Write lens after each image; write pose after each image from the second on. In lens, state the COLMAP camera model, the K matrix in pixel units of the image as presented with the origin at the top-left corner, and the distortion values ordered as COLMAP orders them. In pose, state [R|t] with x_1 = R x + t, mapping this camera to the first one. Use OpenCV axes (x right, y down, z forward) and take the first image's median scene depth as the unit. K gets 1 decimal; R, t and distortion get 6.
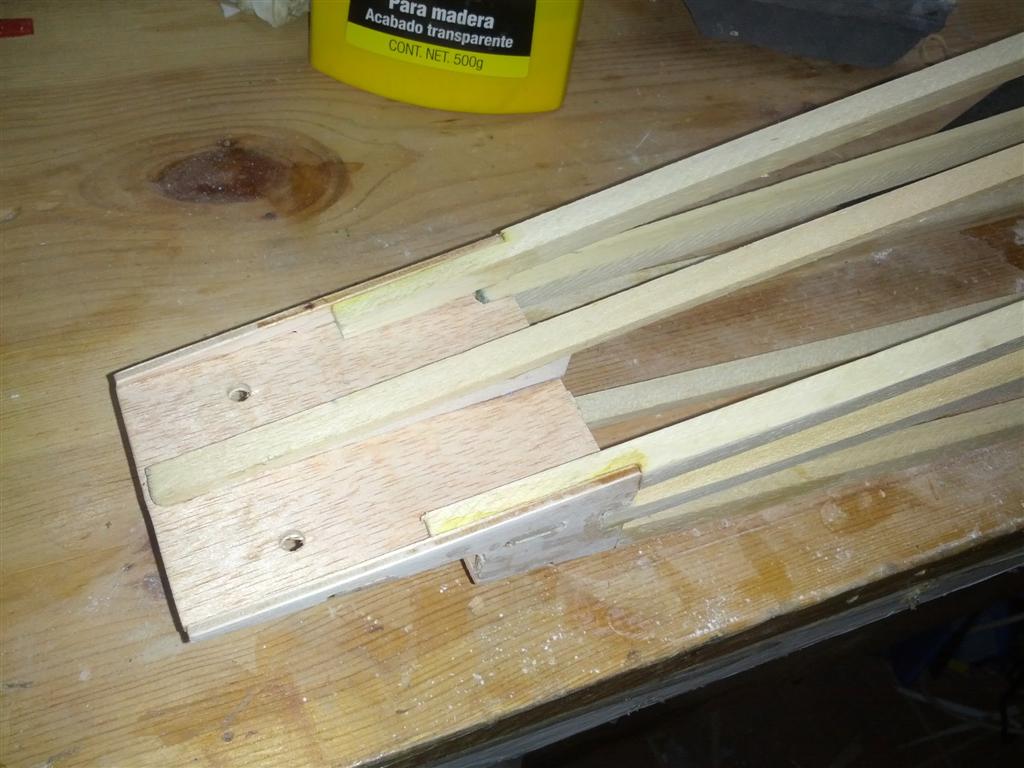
lens RADIAL K [[1016.4, 0, 512.0], [0, 1016.4, 384.0], [0, 0, 1]] dist [0.079773, -0.270476]
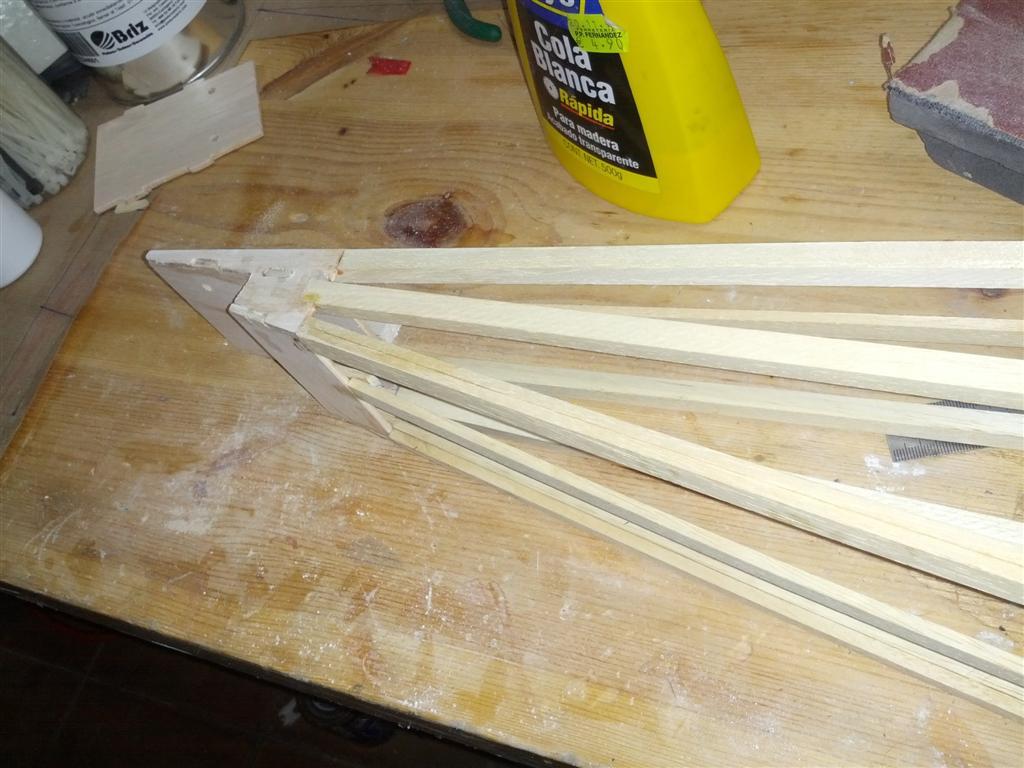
lens RADIAL K [[1016.4, 0, 512.0], [0, 1016.4, 384.0], [0, 0, 1]] dist [0.079773, -0.270476]
pose [[0.643131, 0.368651, -0.671177, 0.946670], [-0.243456, 0.929448, 0.277227, -0.502151], [0.726024, -0.014892, 0.687508, 0.200894]]
